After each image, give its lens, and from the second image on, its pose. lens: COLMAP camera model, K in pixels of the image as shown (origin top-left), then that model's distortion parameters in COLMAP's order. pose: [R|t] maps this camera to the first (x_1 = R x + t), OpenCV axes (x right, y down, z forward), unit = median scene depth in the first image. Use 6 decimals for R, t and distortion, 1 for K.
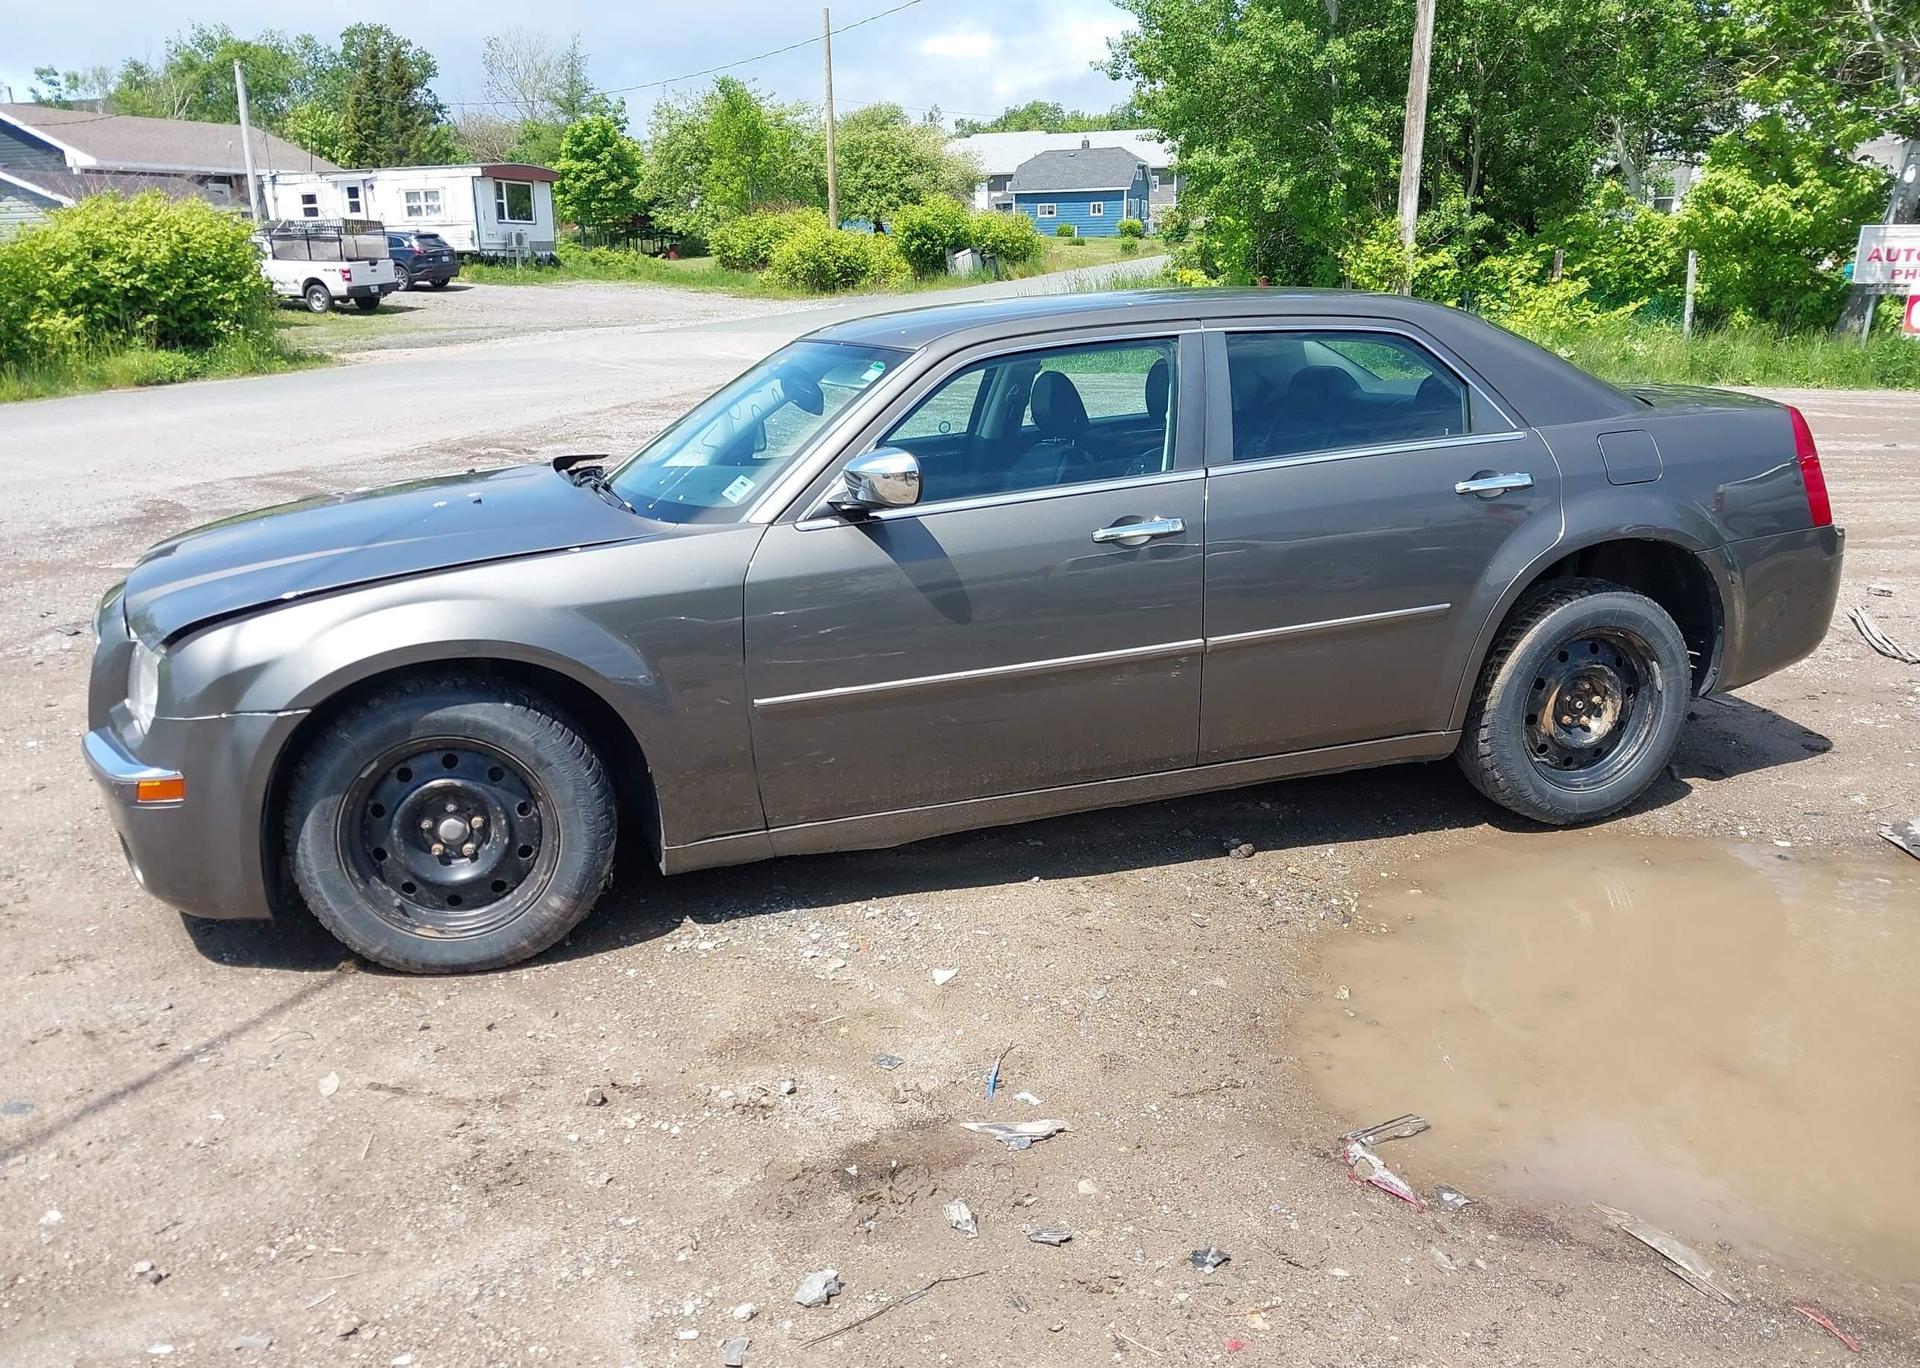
lens RADIAL K [[1544.0, 0, 938.1], [0, 1544.0, 684.3], [0, 0, 1]] dist [0.014601, -0.016151]
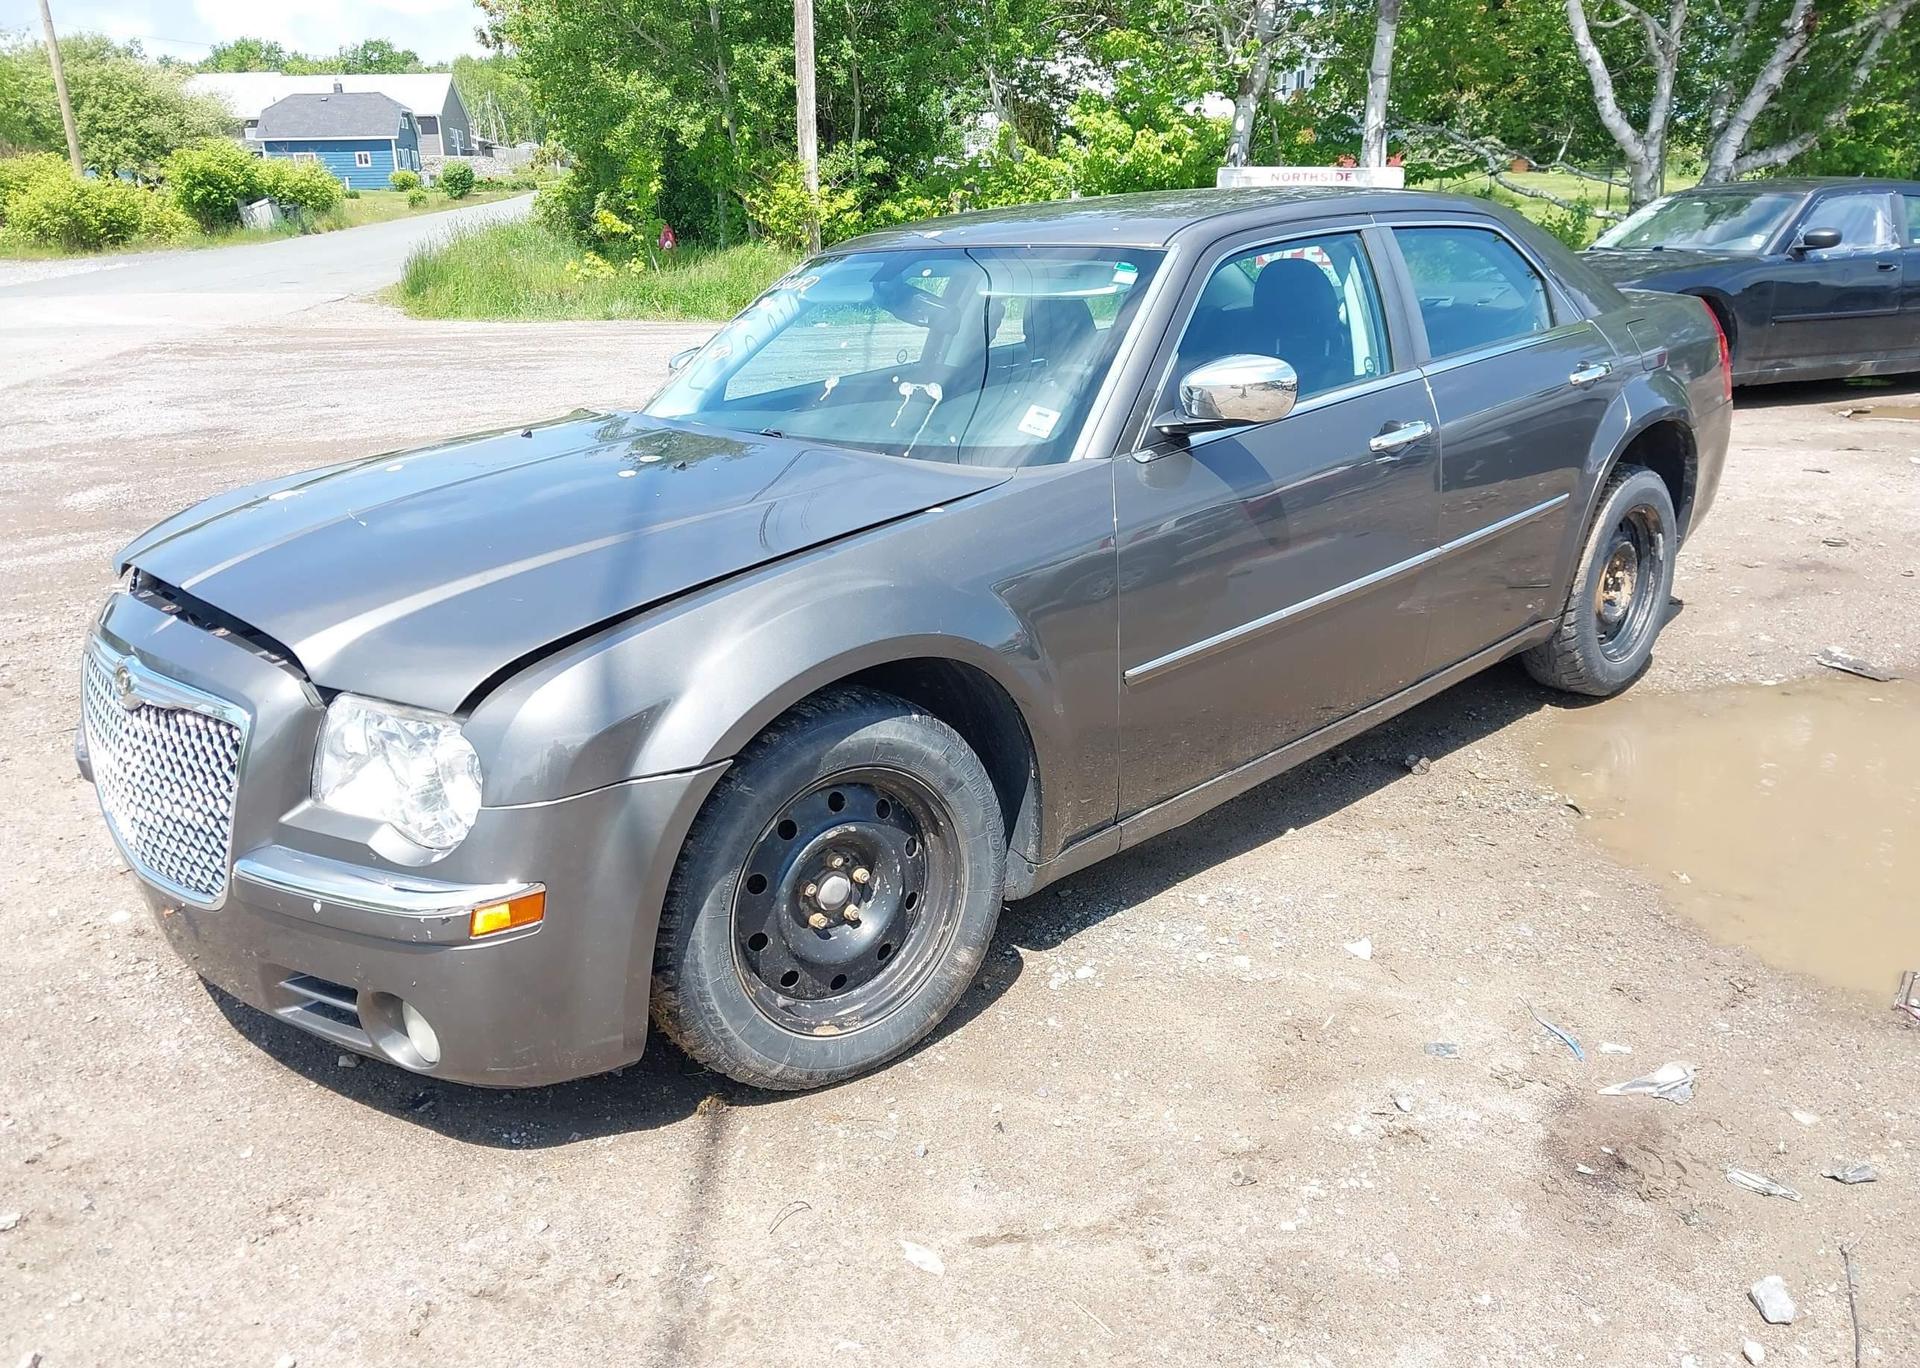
lens RADIAL K [[1534.4, 0, 930.1], [0, 1534.4, 716.2], [0, 0, 1]] dist [0.006356, -0.001505]
pose [[0.896072, -0.145697, 0.419318, -0.101054], [0.126000, 0.989232, 0.074461, -0.007150], [-0.425652, -0.013888, 0.904780, 0.053469]]
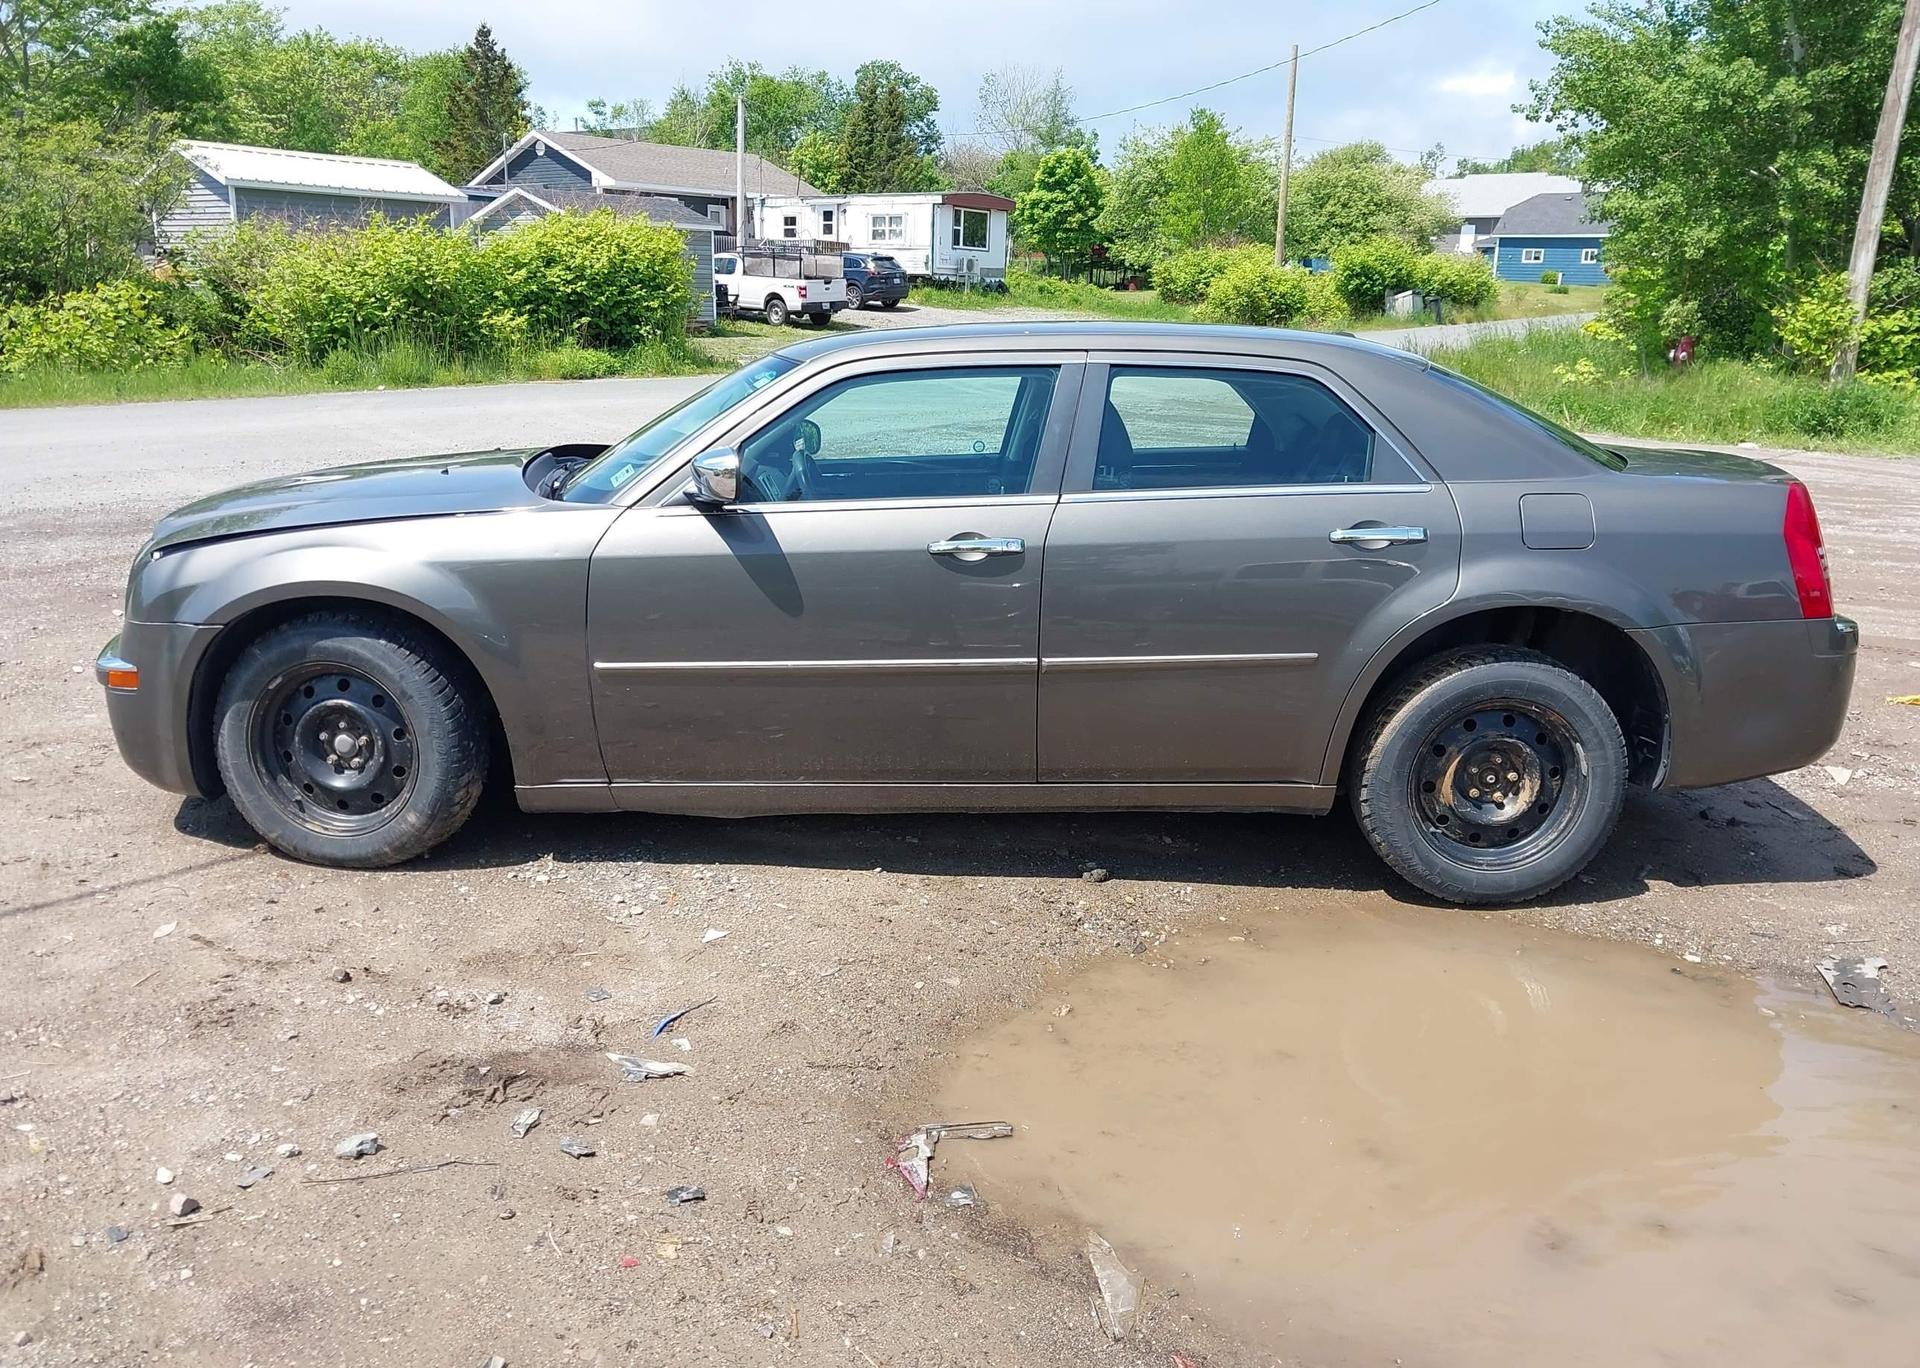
lens RADIAL K [[1544.0, 0, 938.1], [0, 1544.0, 684.3], [0, 0, 1]] dist [0.014601, -0.016151]
pose [[0.952351, 0.113783, -0.282986, 0.077840], [-0.119397, 0.992843, -0.002613, -0.000307], [0.280663, 0.036276, 0.959121, -0.000317]]
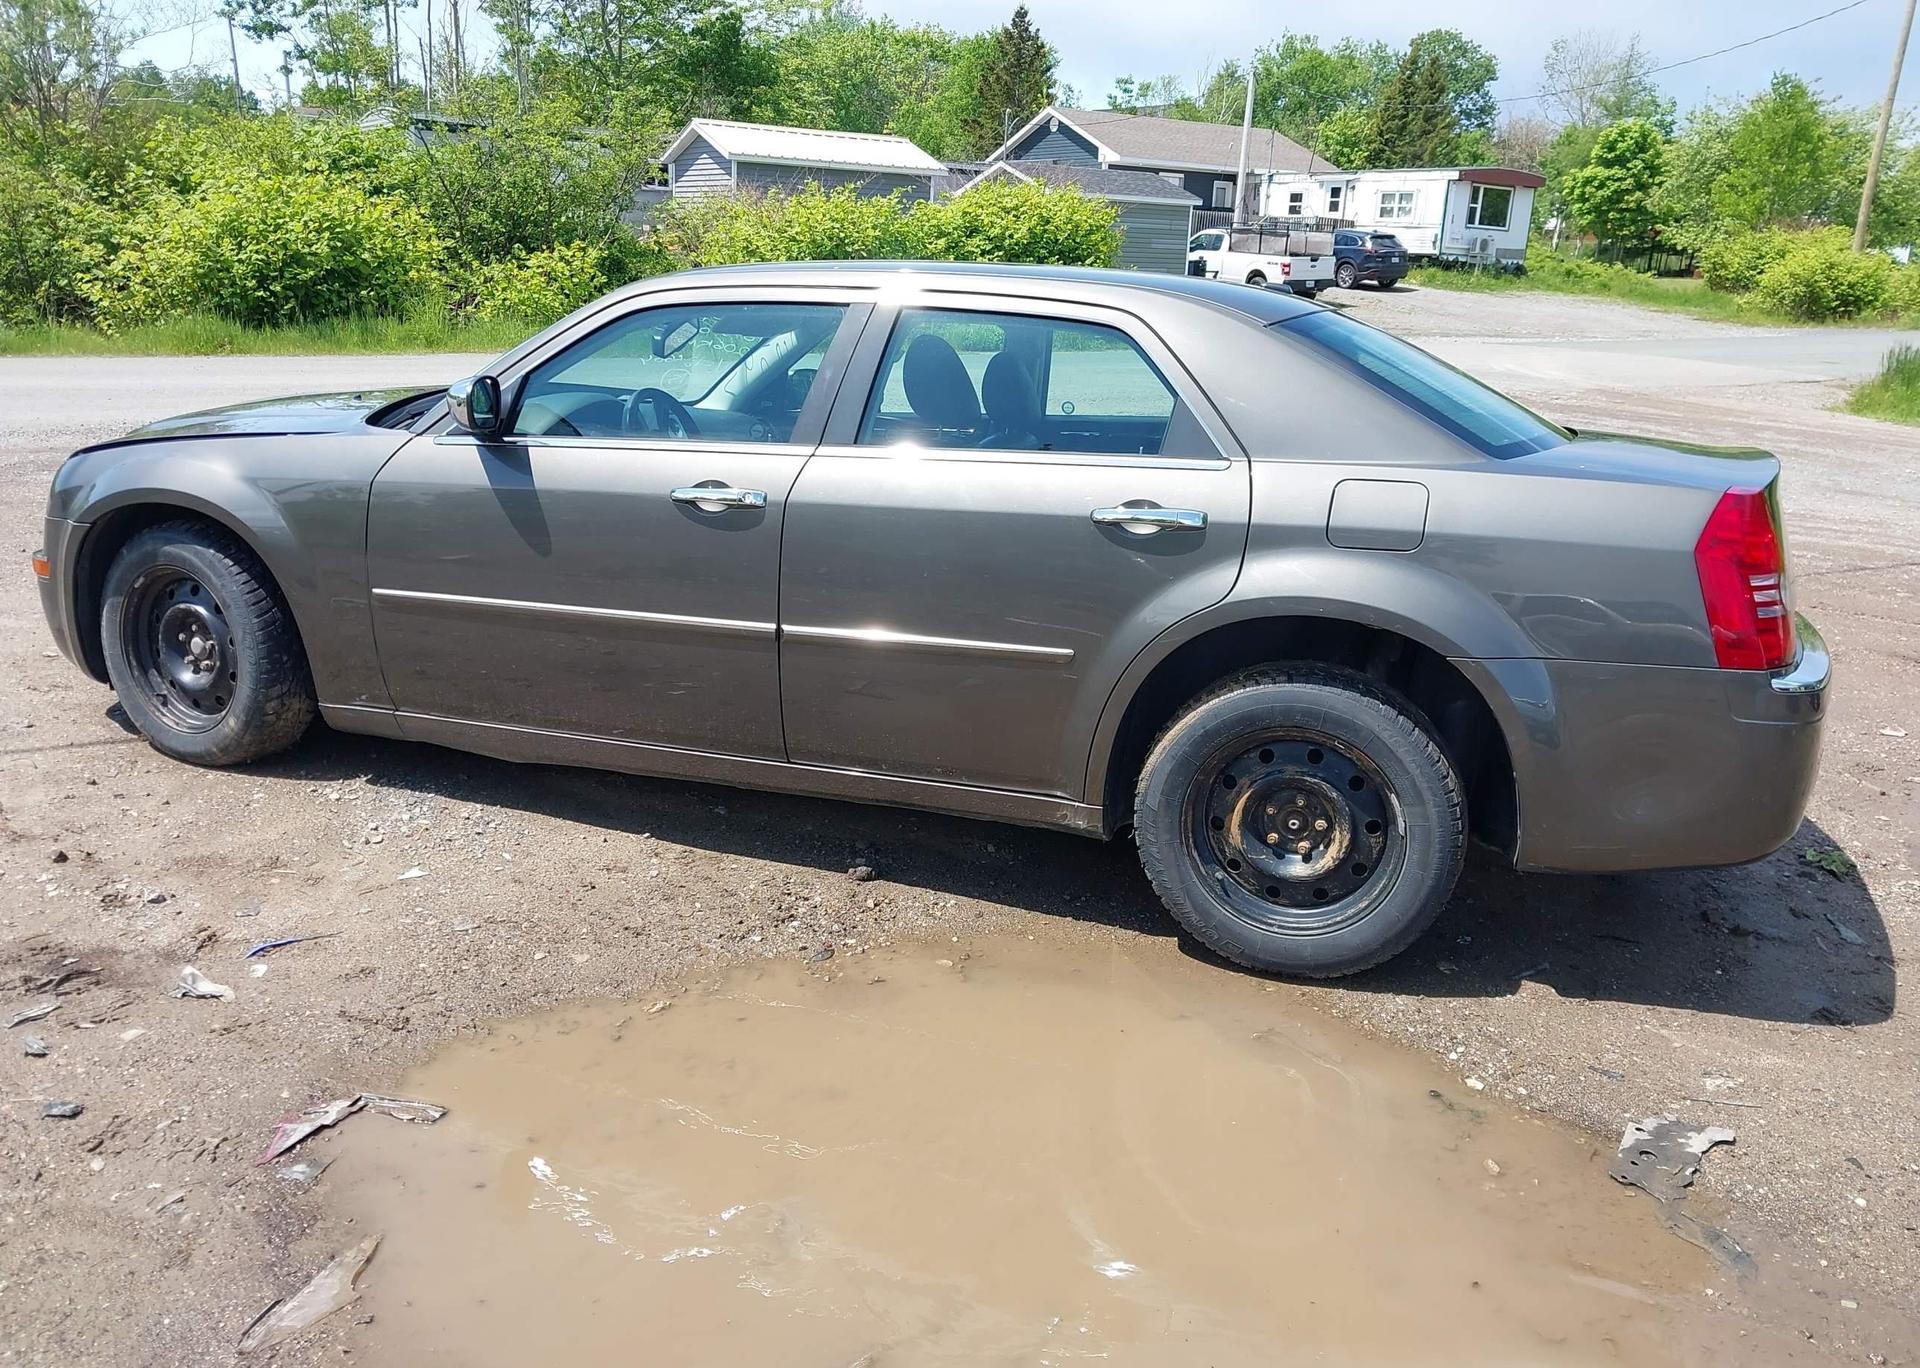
lens RADIAL K [[1555.2, 0, 947.7], [0, 1555.2, 663.4], [0, 0, 1]] dist [-0.000751, 0.001656]
pose [[0.794930, 0.203690, -0.571486, 0.155166], [-0.214025, 0.975548, 0.050000, -0.014783], [0.567697, 0.082566, 0.819087, 0.056481]]
